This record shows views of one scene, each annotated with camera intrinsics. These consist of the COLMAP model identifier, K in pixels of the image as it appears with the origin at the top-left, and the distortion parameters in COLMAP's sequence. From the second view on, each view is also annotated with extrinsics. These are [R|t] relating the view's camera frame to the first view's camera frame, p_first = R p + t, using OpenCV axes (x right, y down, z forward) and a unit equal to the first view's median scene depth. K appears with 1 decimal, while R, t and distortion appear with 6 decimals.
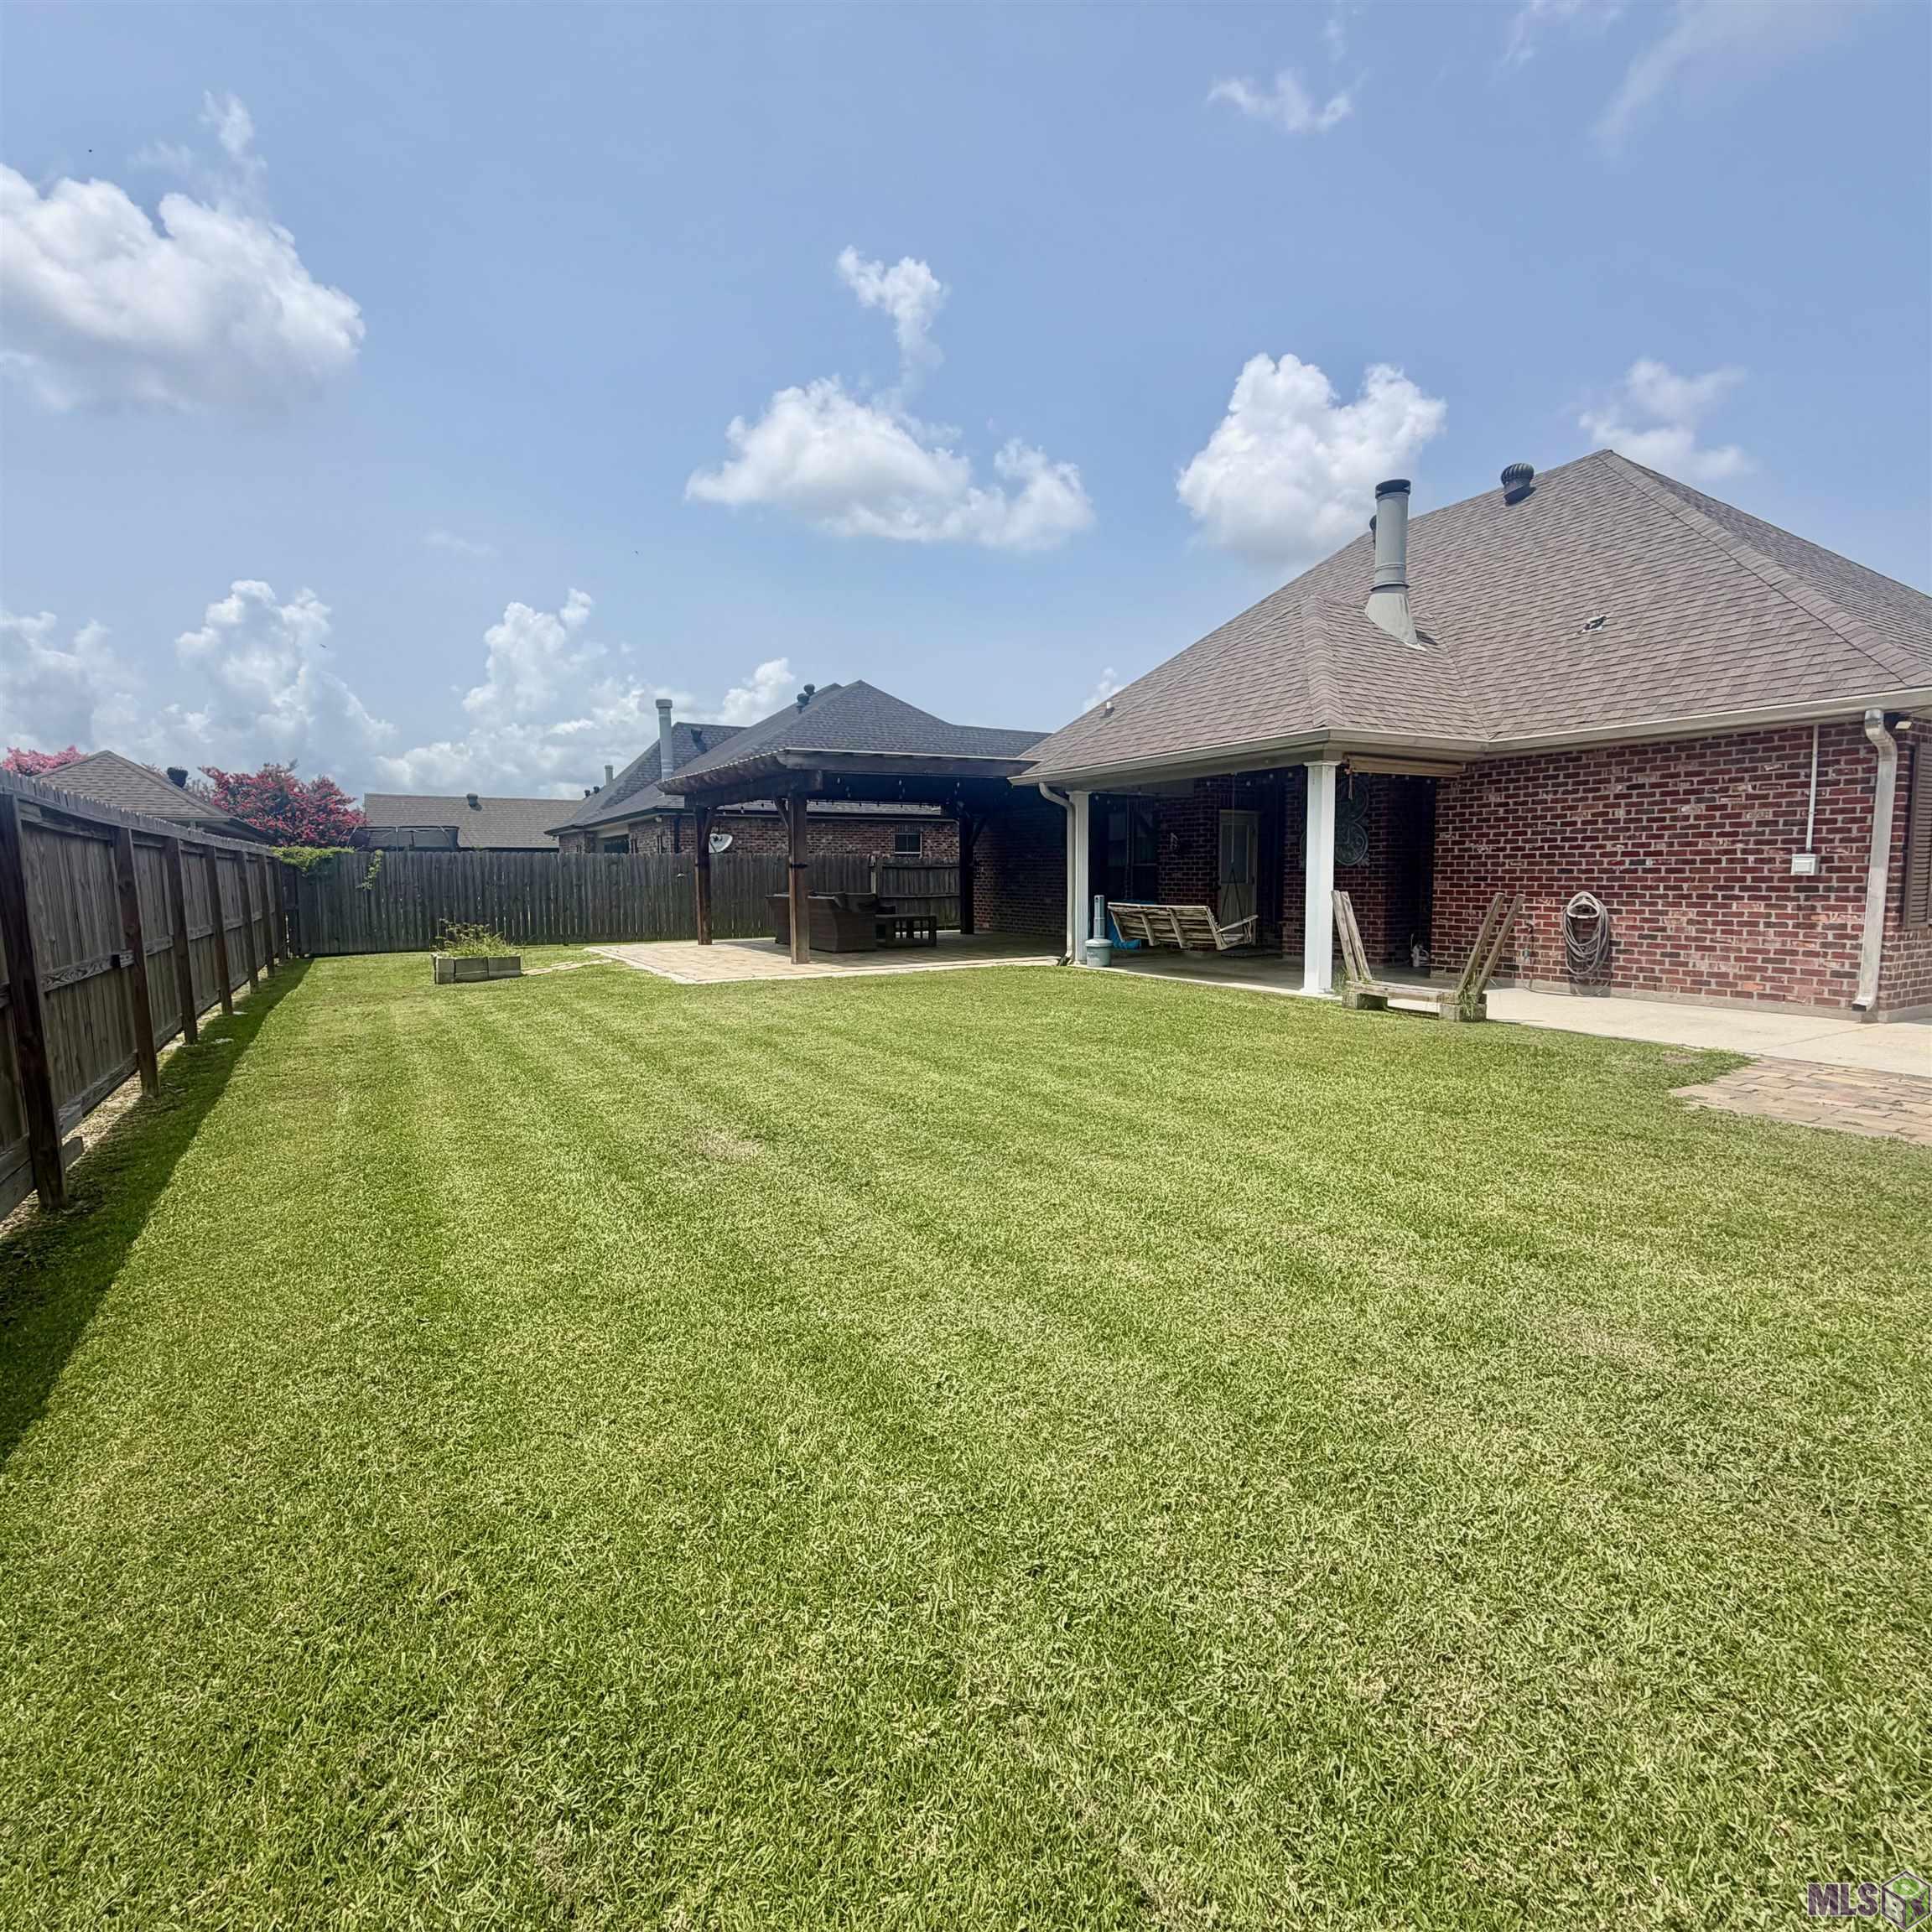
lens RADIAL K [[1022.6, 0, 959.6], [0, 1022.6, 965.6], [0, 0, 1]] dist [-0.001227, -0.001483]
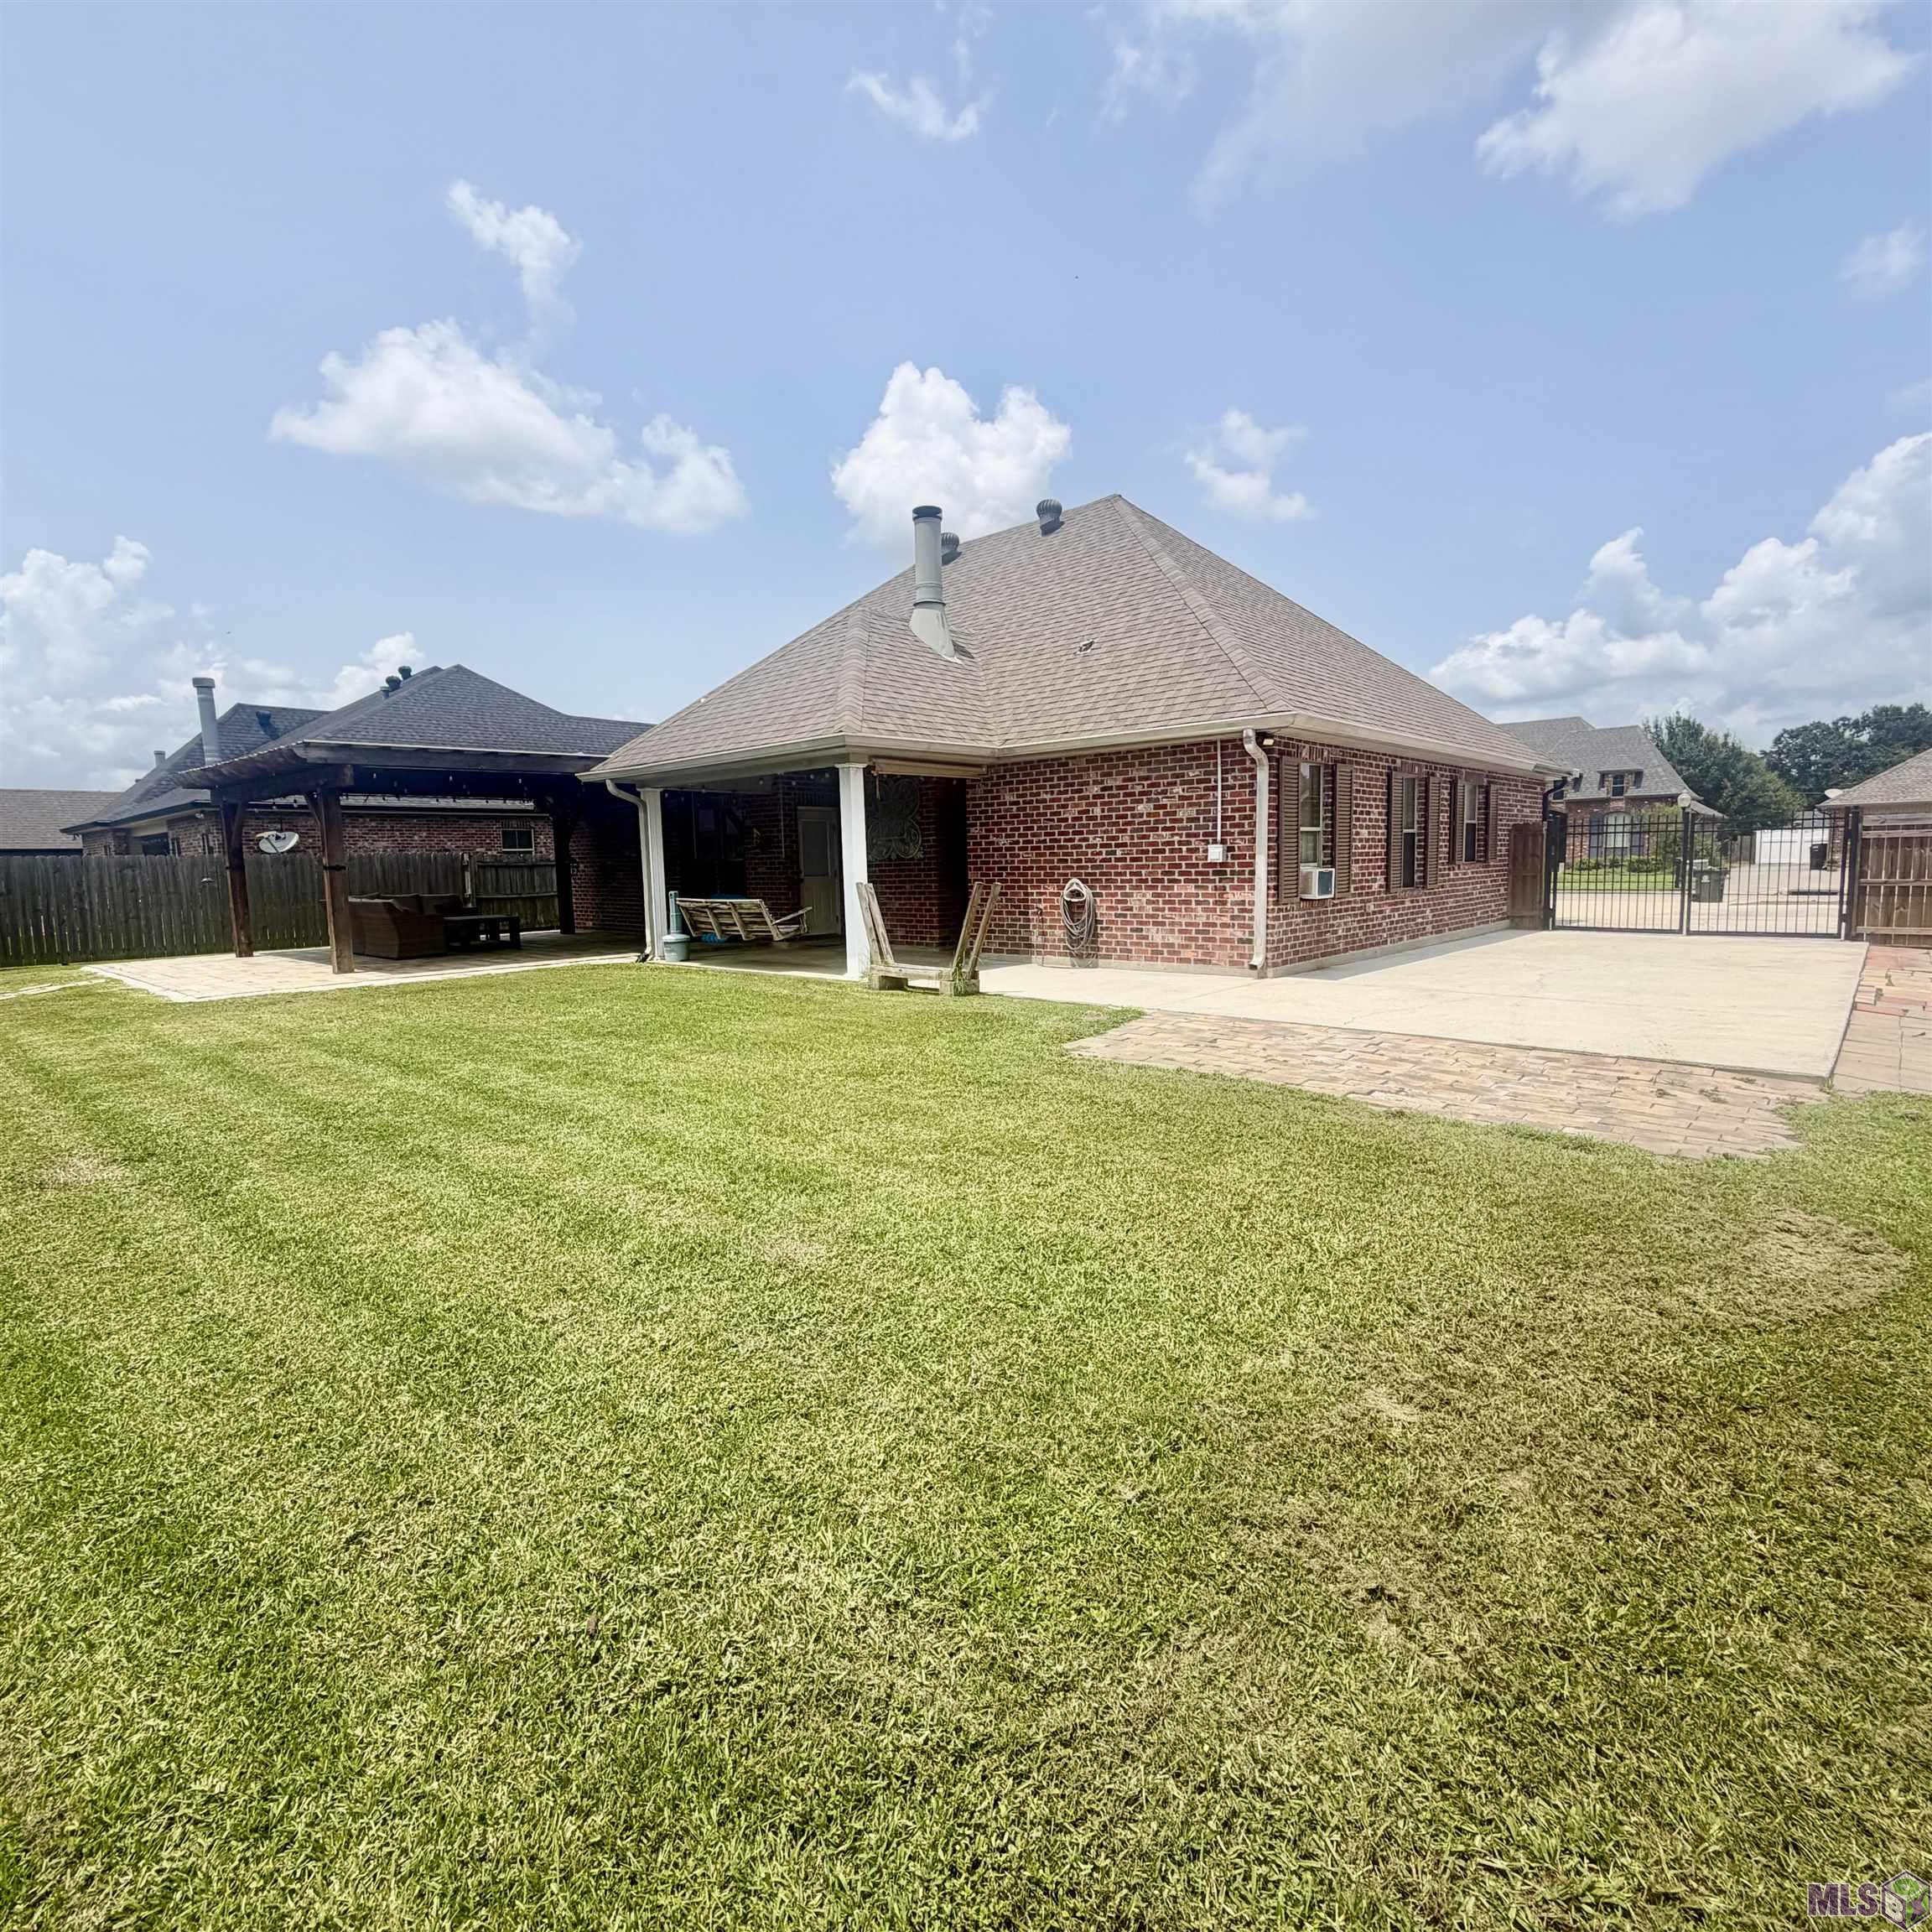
lens RADIAL K [[1022.6, 0, 959.6], [0, 1022.6, 965.6], [0, 0, 1]] dist [-0.001227, -0.001483]
pose [[0.951115, -0.047768, 0.305121, 0.127487], [0.045426, 0.998858, 0.014776, 0.003824], [-0.305478, -0.000193, 0.952199, -0.070740]]
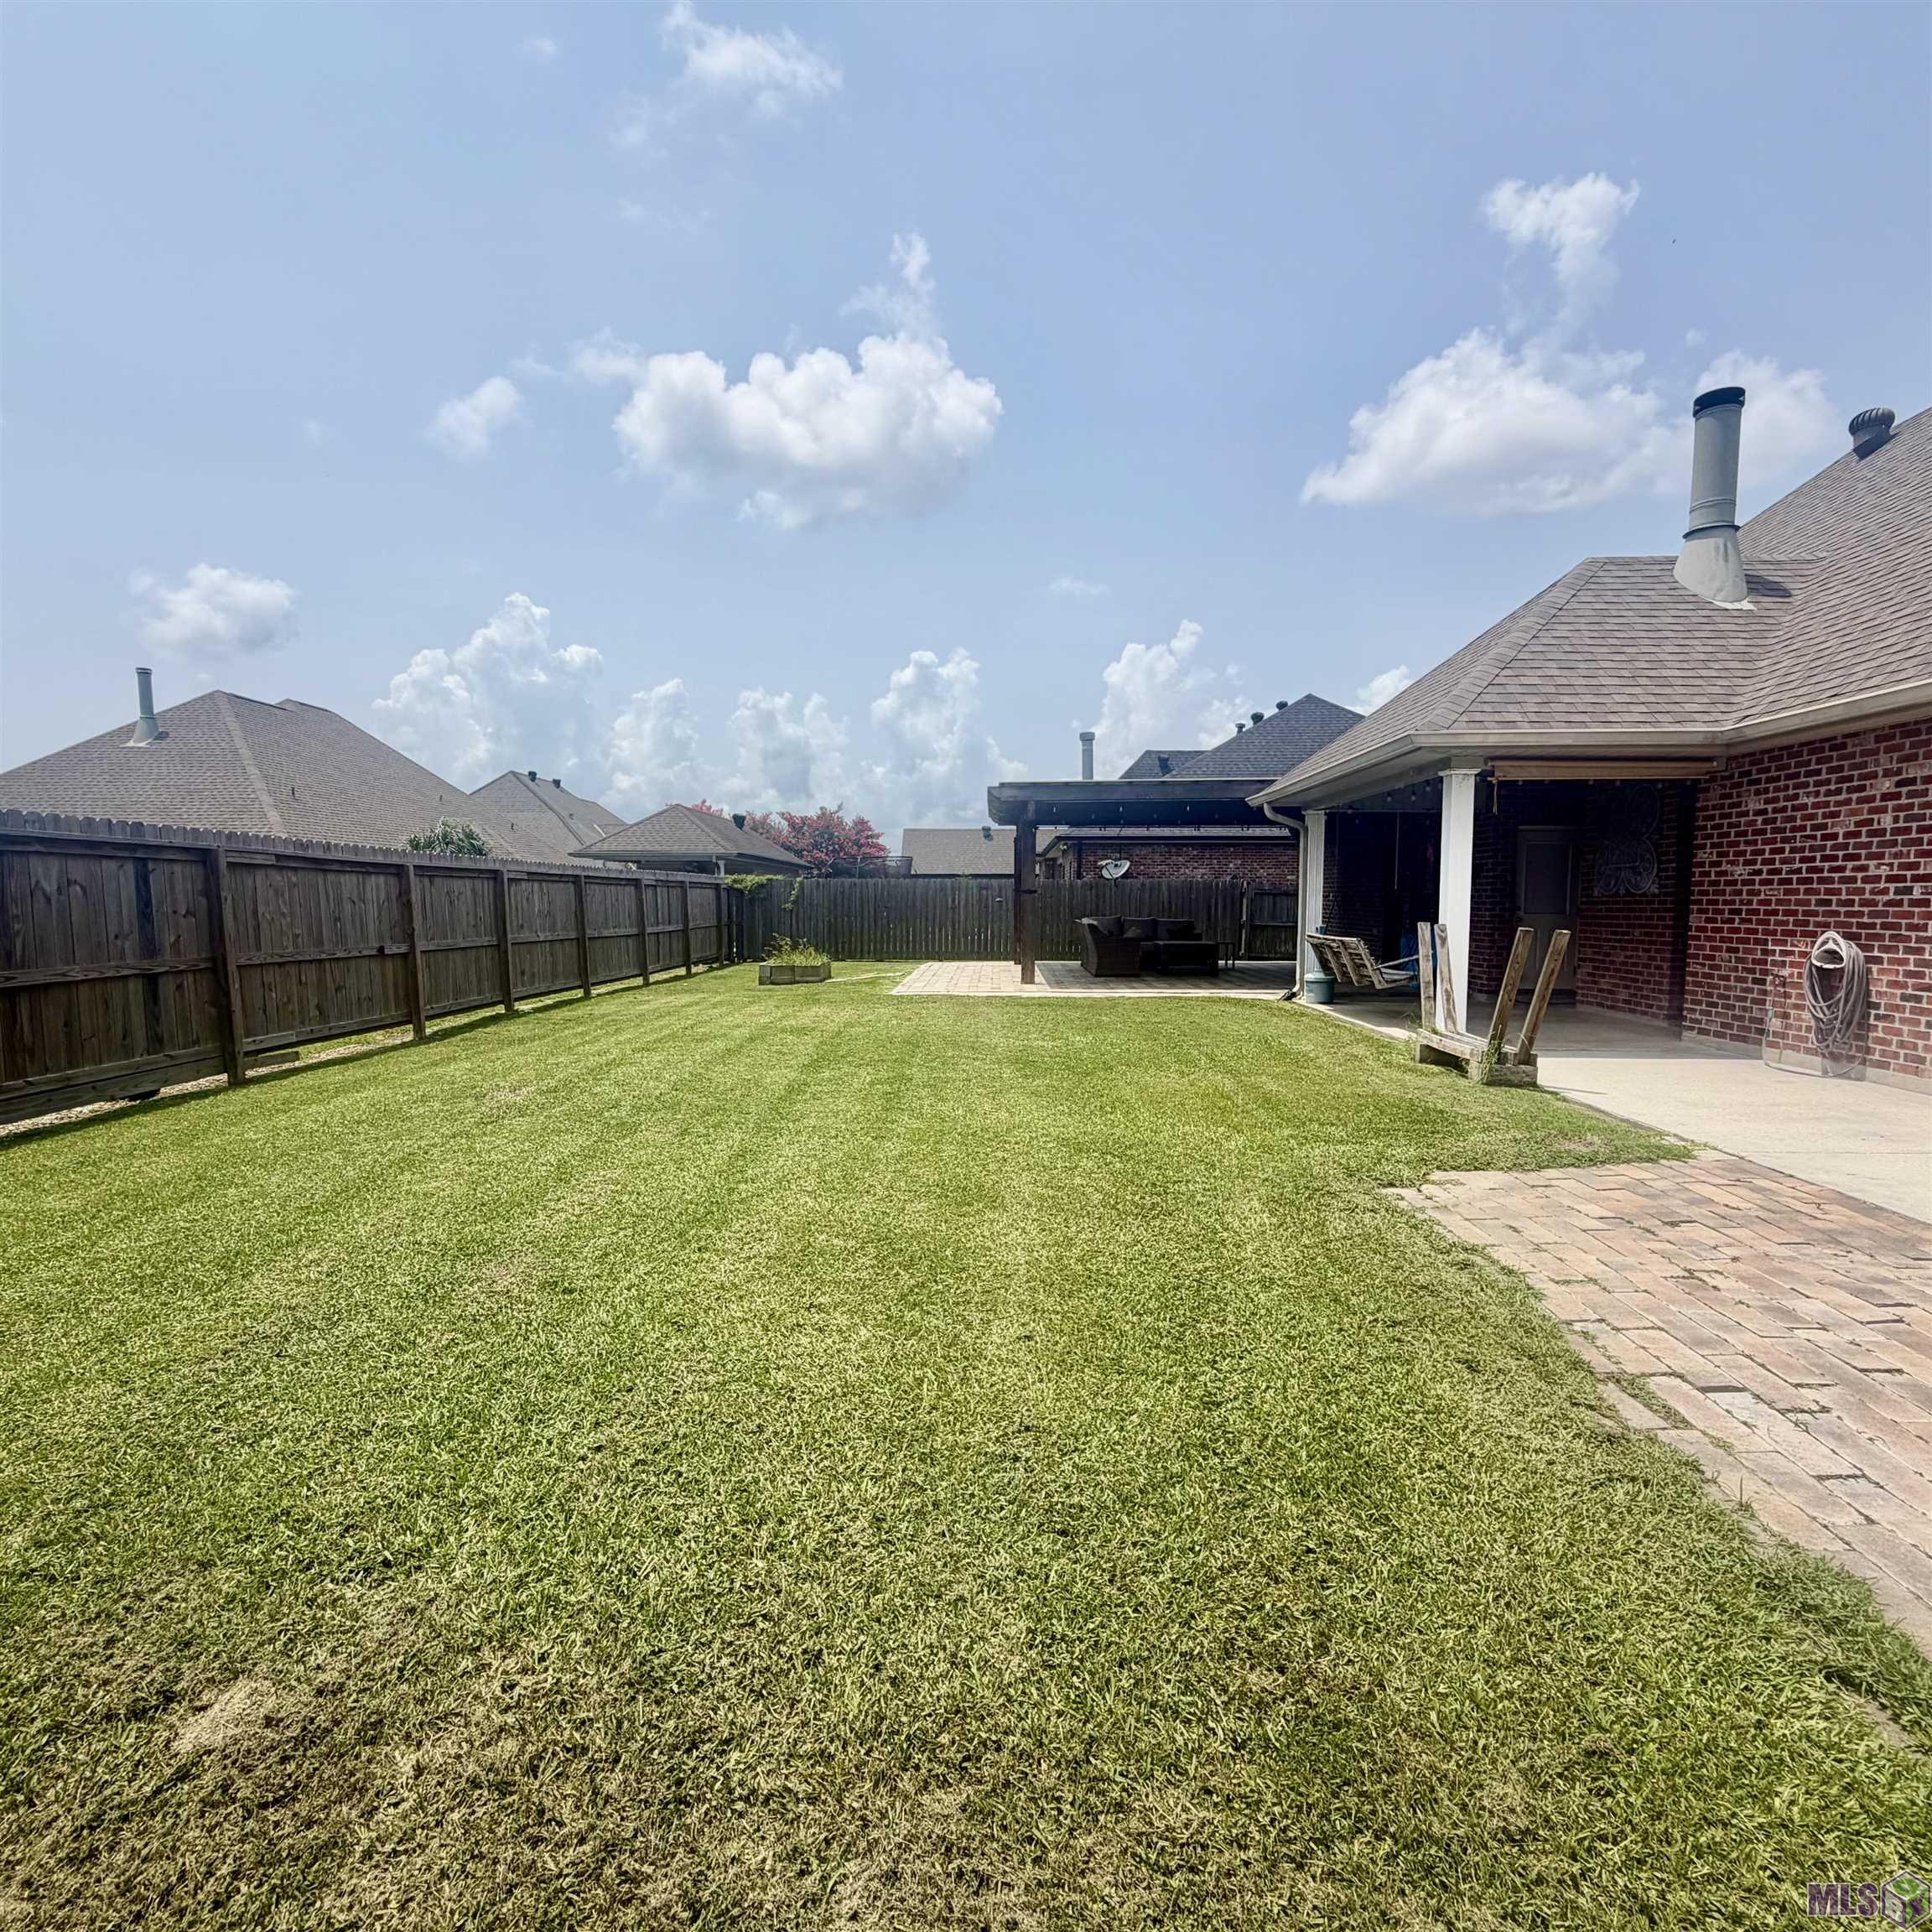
lens RADIAL K [[1052.2, 0, 957.4], [0, 1052.2, 991.5], [0, 0, 1]] dist [-0.001456, -0.000908]
pose [[0.847896, 0.053785, -0.527427, 0.487639], [-0.054647, 0.998408, 0.013964, -0.006979], [0.527338, 0.016982, 0.849486, 0.050541]]
